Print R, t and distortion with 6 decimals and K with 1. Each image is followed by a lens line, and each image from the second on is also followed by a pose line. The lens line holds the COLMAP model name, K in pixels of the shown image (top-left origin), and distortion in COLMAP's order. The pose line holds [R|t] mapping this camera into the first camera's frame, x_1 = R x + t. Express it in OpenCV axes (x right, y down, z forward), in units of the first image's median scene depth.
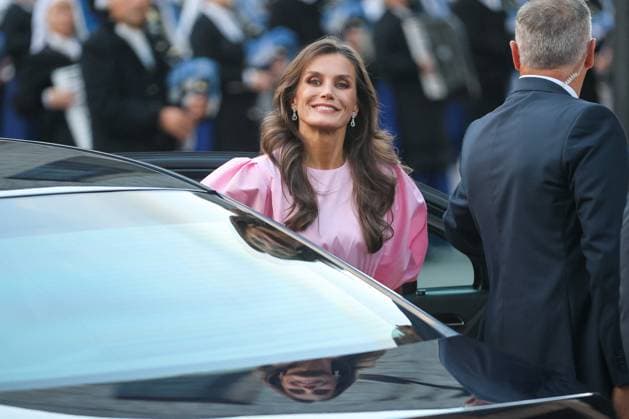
lens RADIAL K [[4508.6, 0, 314.5], [0, 4508.6, 209.5], [0, 0, 1]] dist [0.084948, -2.543589]
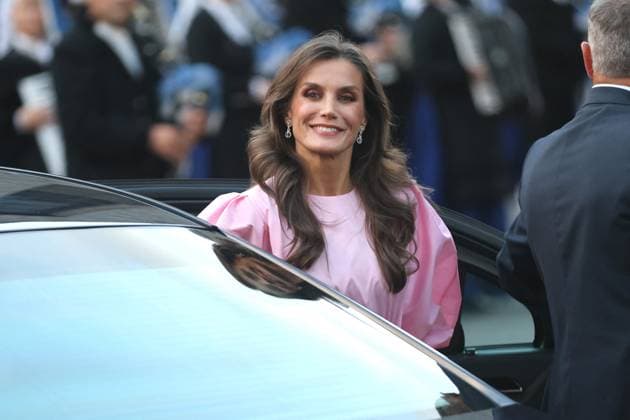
lens RADIAL K [[4591.0, 0, 315.0], [0, 4591.0, 210.0], [0, 0, 1]] dist [4.574589, -921.254991]
pose [[0.999991, -0.000858, 0.004114, -0.007719], [0.000880, 0.999986, -0.005239, -0.002826], [-0.004110, 0.005243, 0.999978, 0.167222]]
